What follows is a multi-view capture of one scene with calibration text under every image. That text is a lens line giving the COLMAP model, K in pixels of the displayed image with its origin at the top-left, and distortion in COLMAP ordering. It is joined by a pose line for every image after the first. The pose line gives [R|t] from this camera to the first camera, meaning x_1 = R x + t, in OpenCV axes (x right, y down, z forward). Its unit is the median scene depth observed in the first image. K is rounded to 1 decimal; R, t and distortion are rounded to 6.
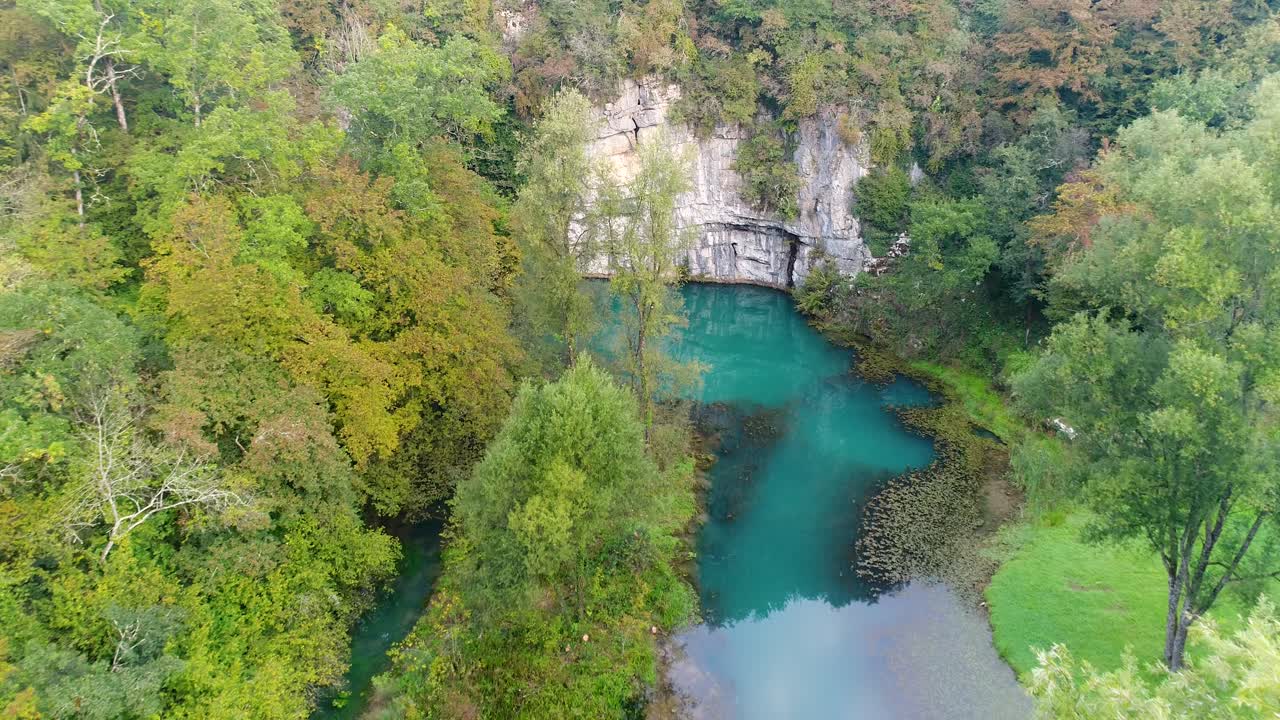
lens RADIAL K [[961.0, 0, 642.2], [0, 961.0, 360.4], [0, 0, 1]] dist [0.015399, -0.000367]
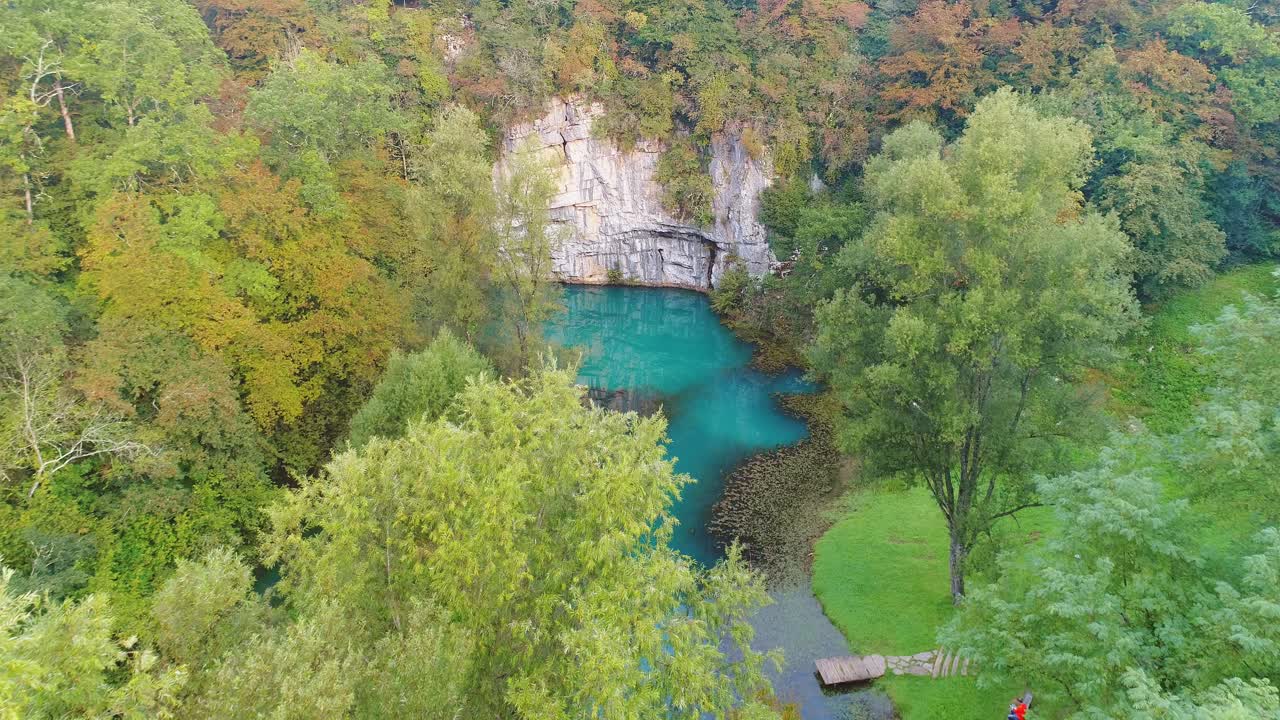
lens RADIAL K [[961.0, 0, 637.7], [0, 961.0, 359.9], [0, 0, 1]] dist [0.015399, -0.000367]
pose [[0.999947, 0.003901, -0.009566, 0.147568], [-0.004091, 0.999792, -0.019981, 0.043249], [0.009487, 0.020019, 0.999755, -0.135184]]
